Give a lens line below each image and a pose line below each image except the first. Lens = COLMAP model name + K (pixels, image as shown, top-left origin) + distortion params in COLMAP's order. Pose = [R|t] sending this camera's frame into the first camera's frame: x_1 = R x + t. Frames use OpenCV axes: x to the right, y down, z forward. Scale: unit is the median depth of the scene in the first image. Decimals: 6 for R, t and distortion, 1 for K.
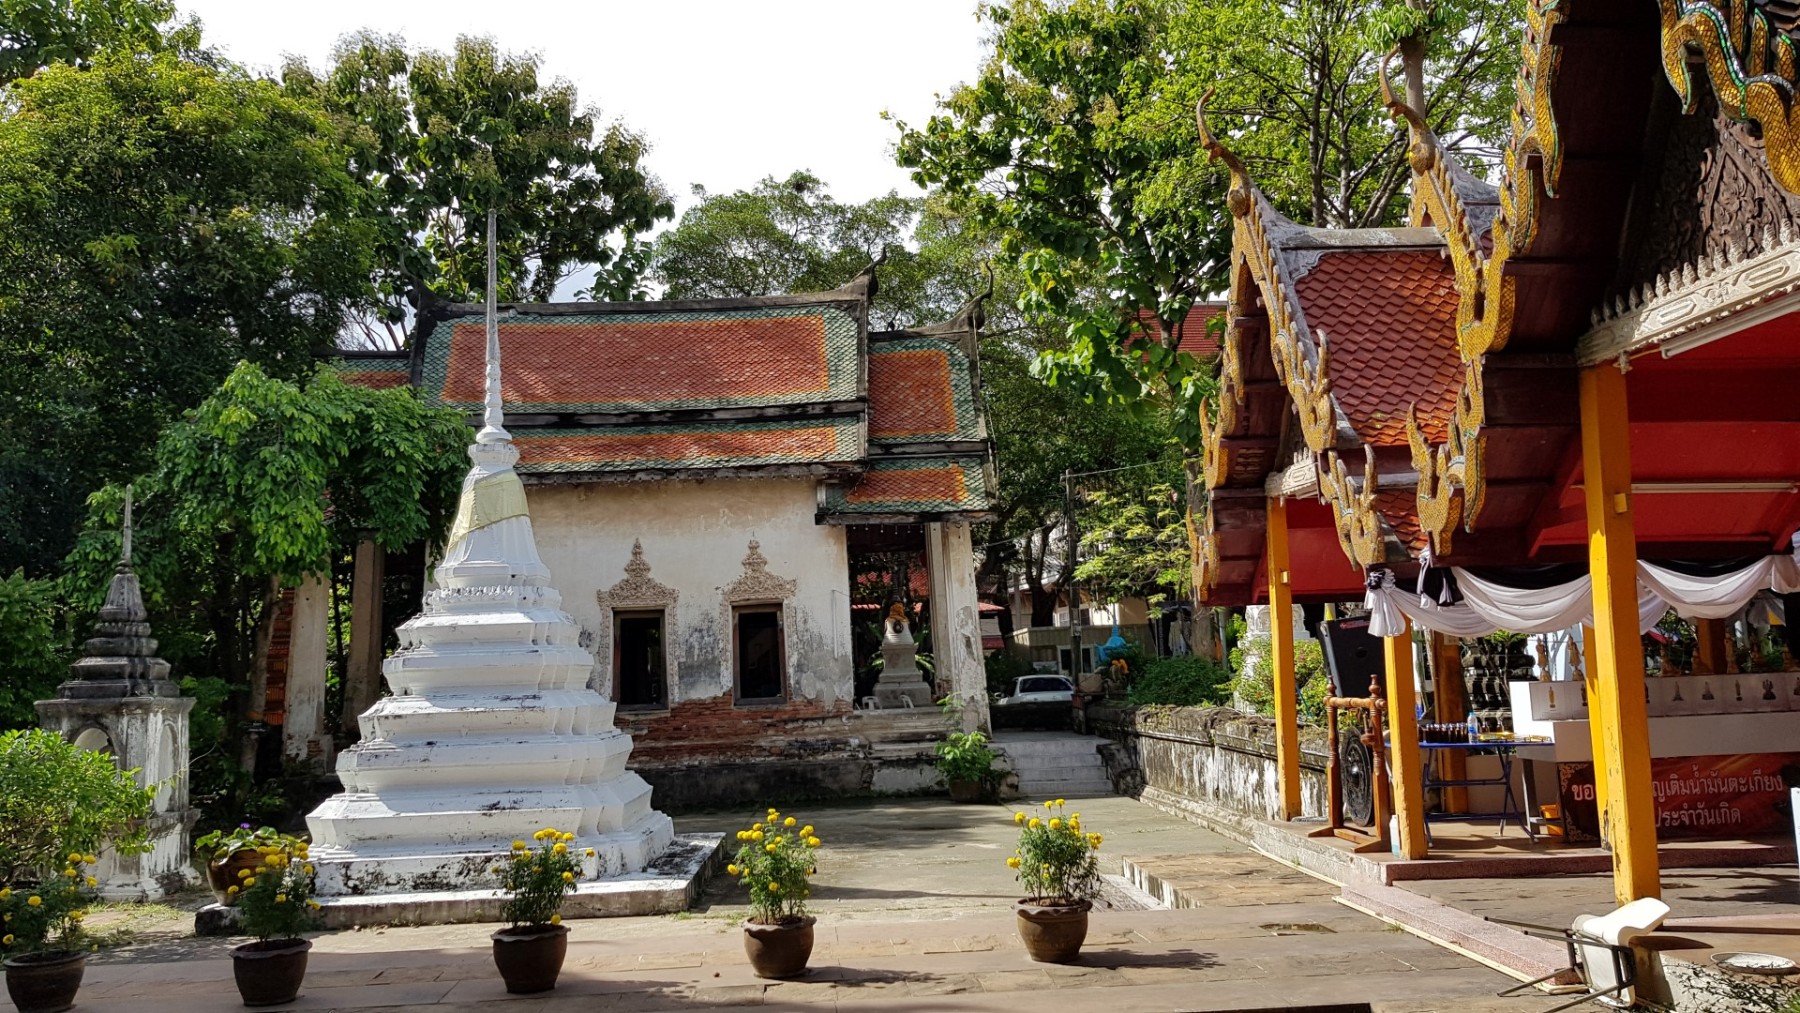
lens RADIAL K [[1452.3, 0, 886.4], [0, 1452.3, 436.1], [0, 0, 1]] dist [0.030370, -0.042031]
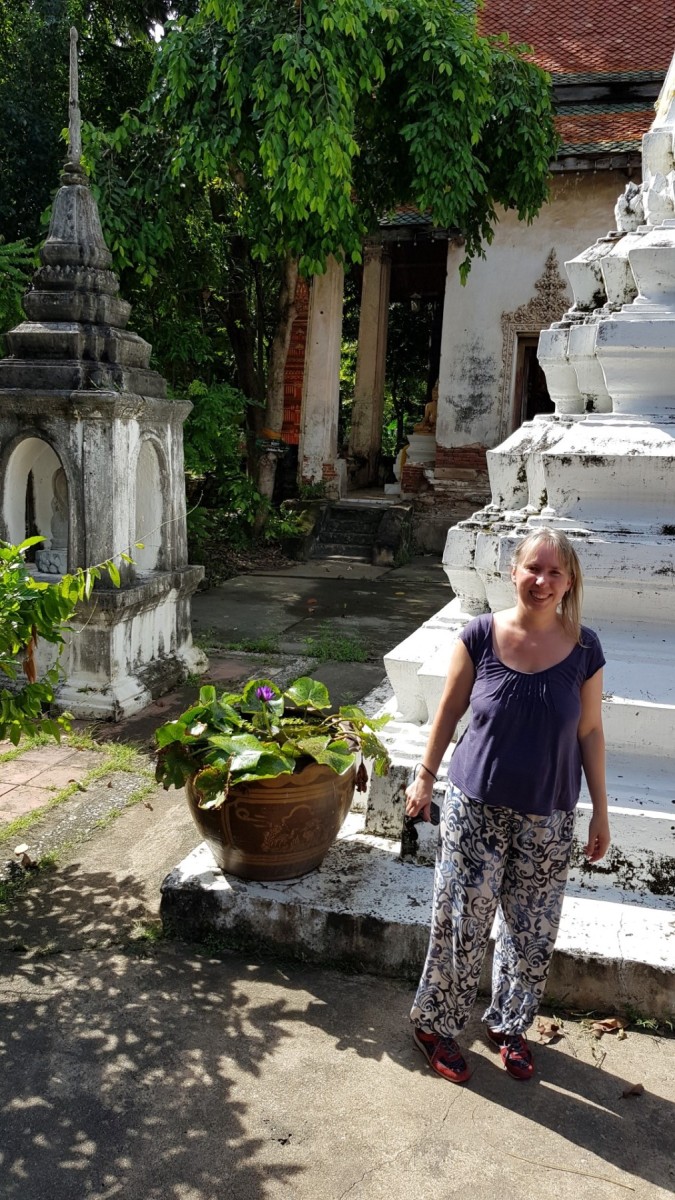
lens RADIAL K [[968.2, 0, 338.5], [0, 968.2, 597.6], [0, 0, 1]] dist [0.030370, -0.042031]
pose [[0.943222, 0.117128, -0.310826, -0.274071], [-0.006568, 0.942159, 0.335103, 0.119976], [0.332097, -0.314035, 0.889434, 0.627522]]
